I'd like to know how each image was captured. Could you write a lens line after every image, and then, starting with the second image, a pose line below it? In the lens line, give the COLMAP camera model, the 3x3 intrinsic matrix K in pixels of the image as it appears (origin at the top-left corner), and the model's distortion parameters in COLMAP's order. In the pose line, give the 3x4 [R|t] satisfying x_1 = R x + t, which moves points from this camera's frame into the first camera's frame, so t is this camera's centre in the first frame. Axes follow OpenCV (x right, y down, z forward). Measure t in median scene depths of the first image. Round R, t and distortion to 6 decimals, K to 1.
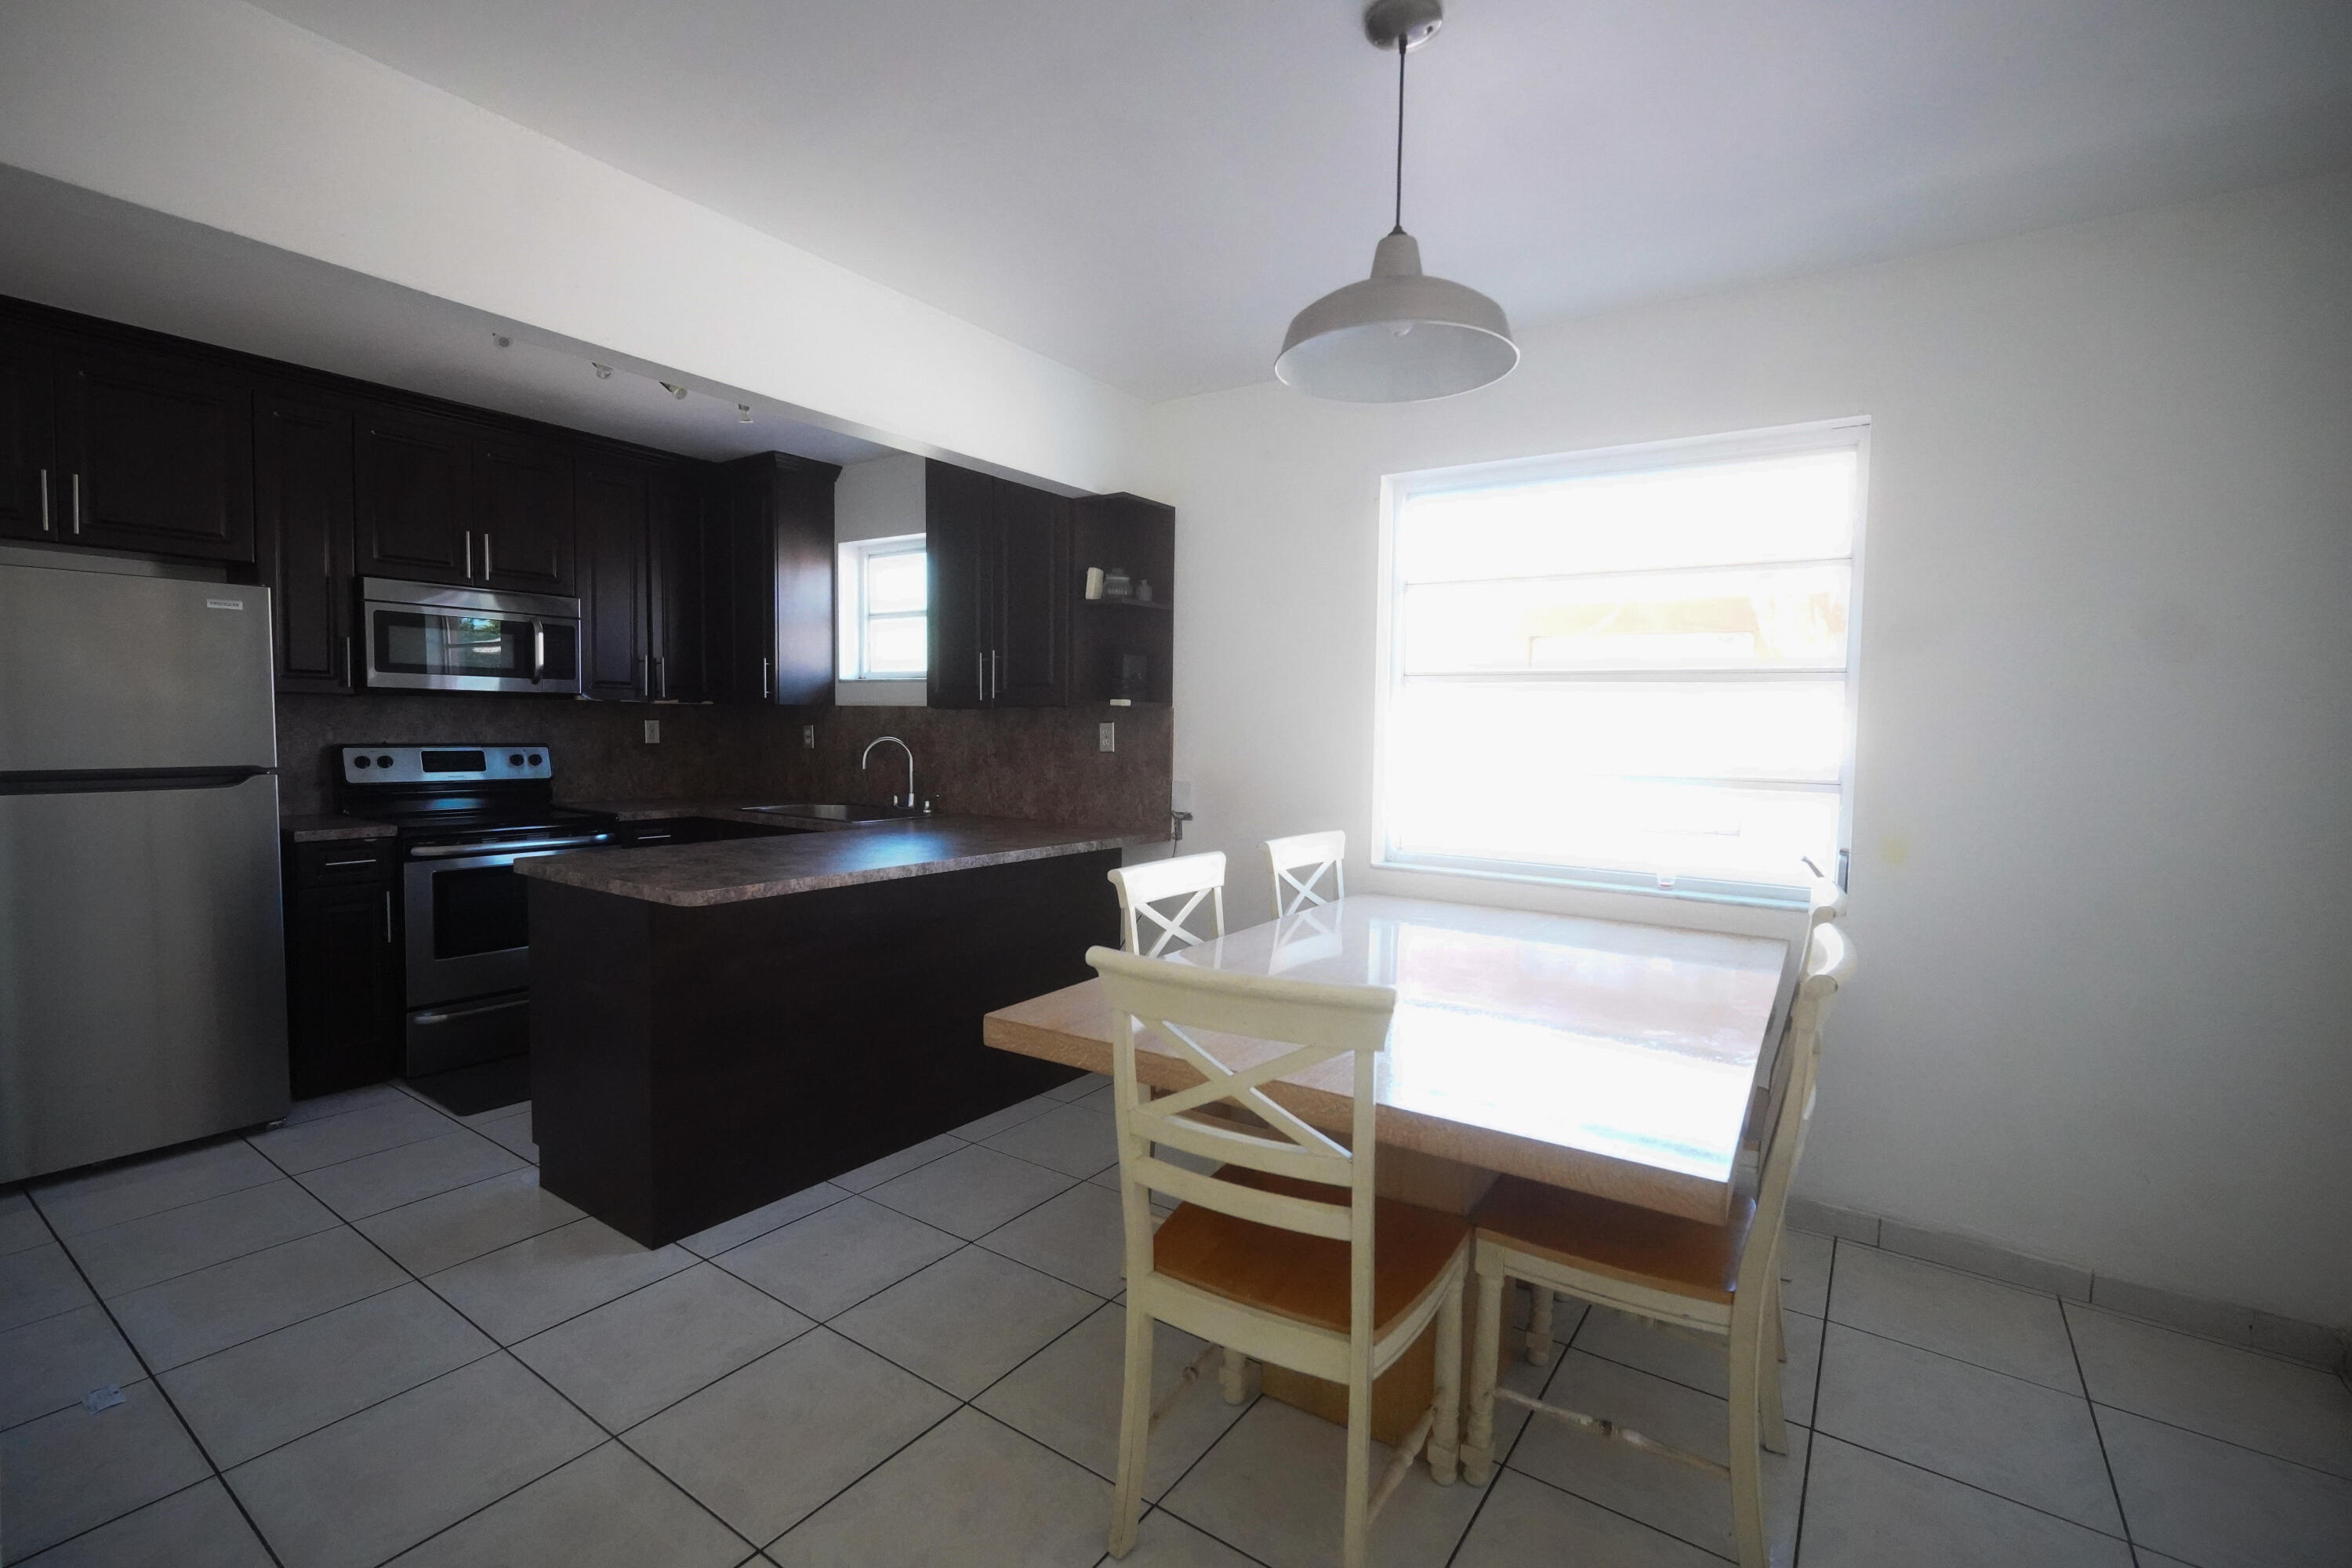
lens RADIAL K [[1049.1, 0, 1169.9], [0, 1049.1, 781.0], [0, 0, 1]] dist [-0.011672, 0.005759]
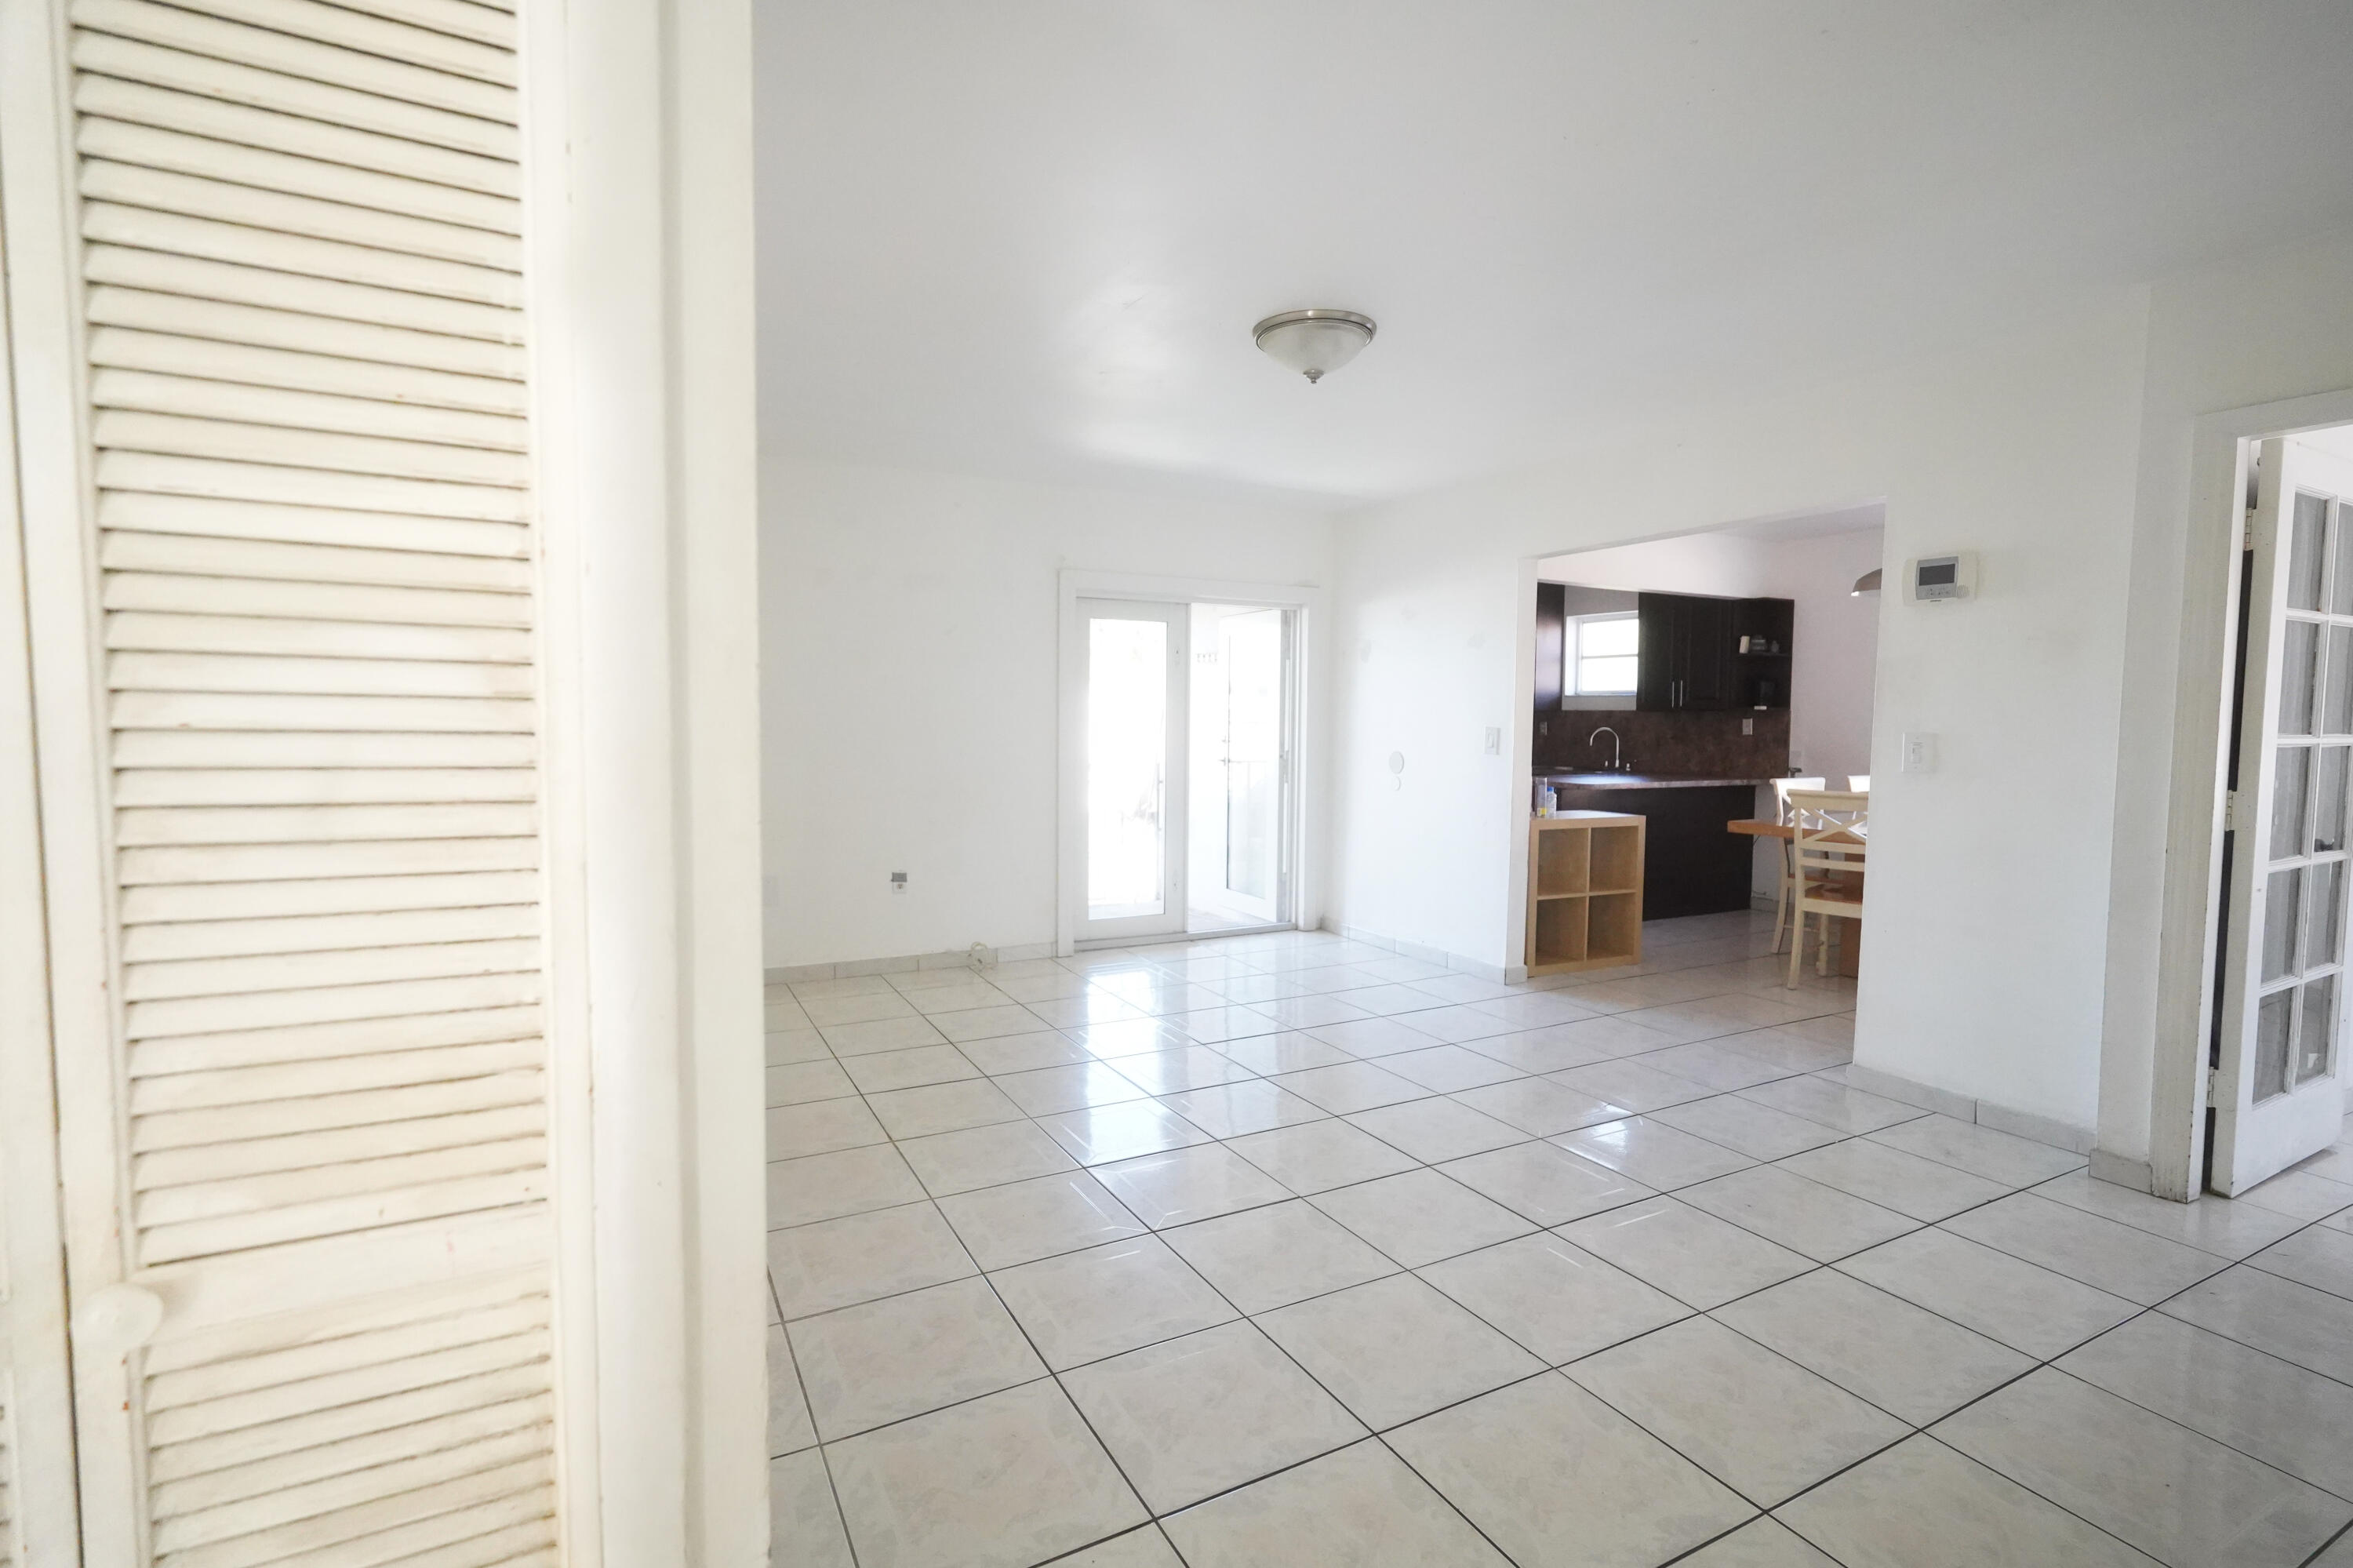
lens RADIAL K [[1067.7, 0, 1182.3], [0, 1067.7, 772.5], [0, 0, 1]] dist [-0.010974, 0.001227]
pose [[0.892477, 0.014408, -0.450862, -0.103396], [-0.018868, 0.999807, -0.005398, 0.066862], [0.450698, 0.013325, 0.892577, -1.100361]]
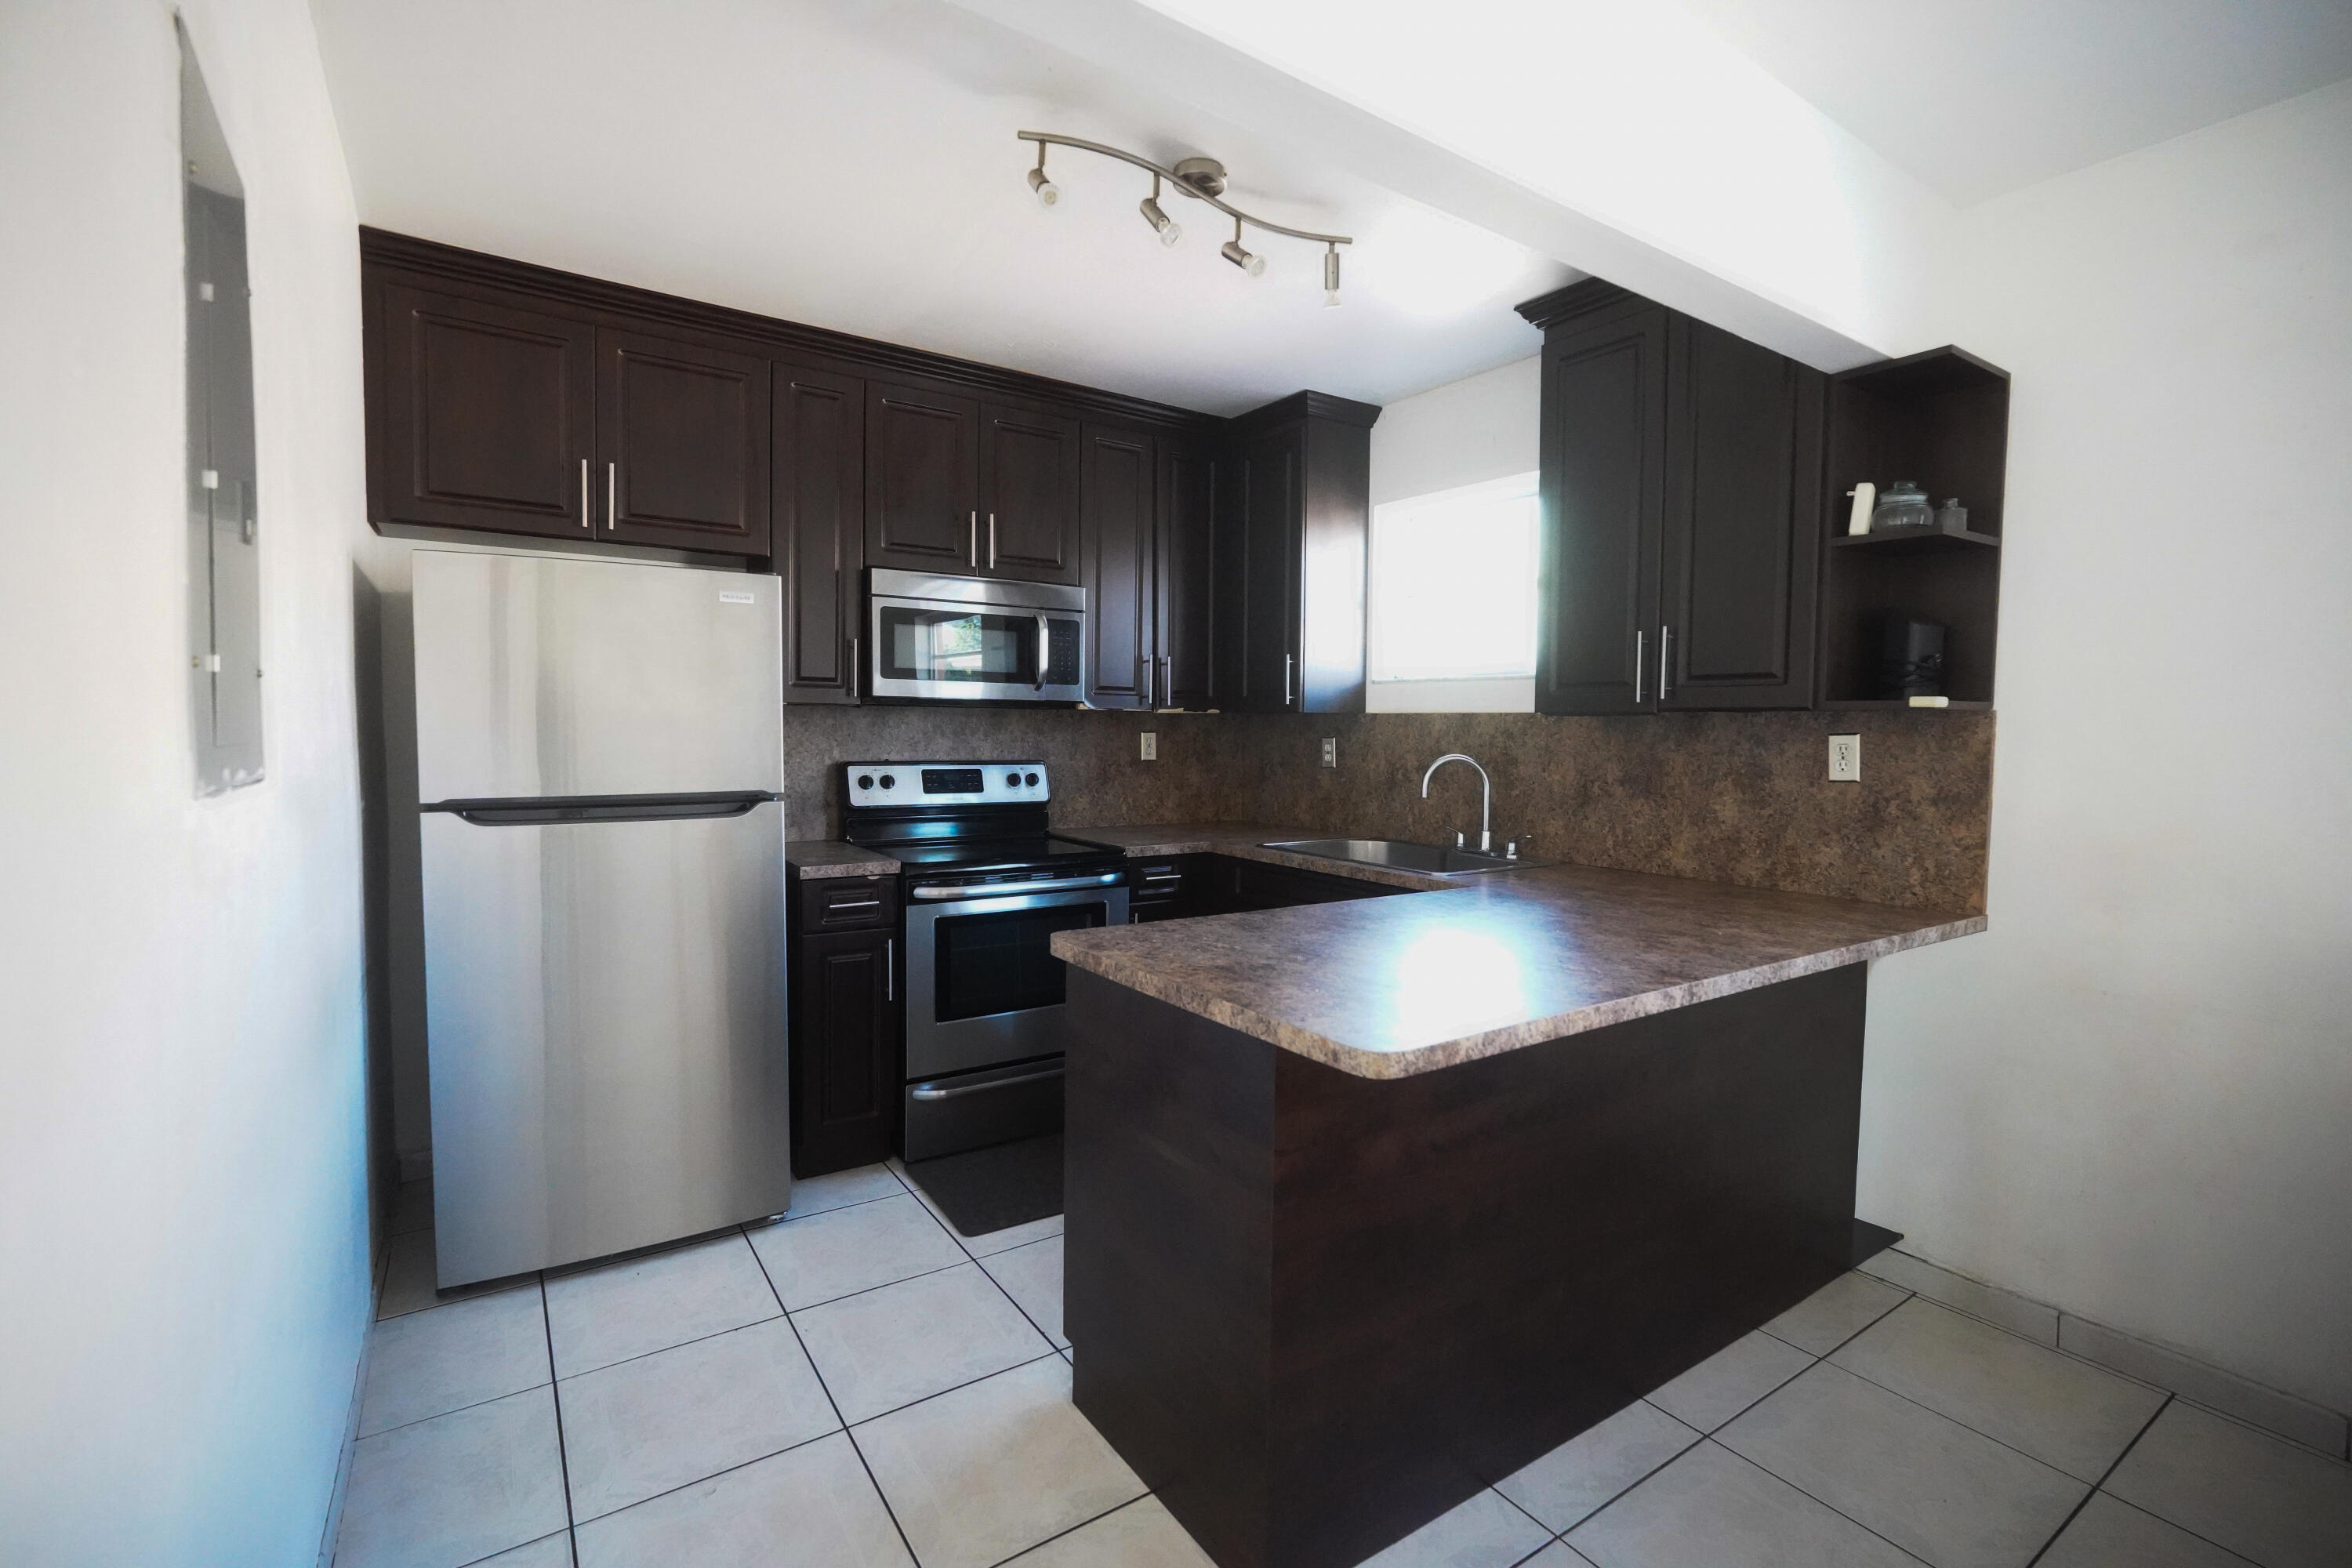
lens RADIAL K [[1049.1, 0, 1167.3], [0, 1049.1, 780.9], [0, 0, 1]] dist [-0.011672, 0.005759]
pose [[0.932517, 0.012696, -0.360904, -0.219847], [-0.015858, 0.999857, -0.005801, -0.018313], [0.360779, 0.011133, 0.932585, 0.270027]]
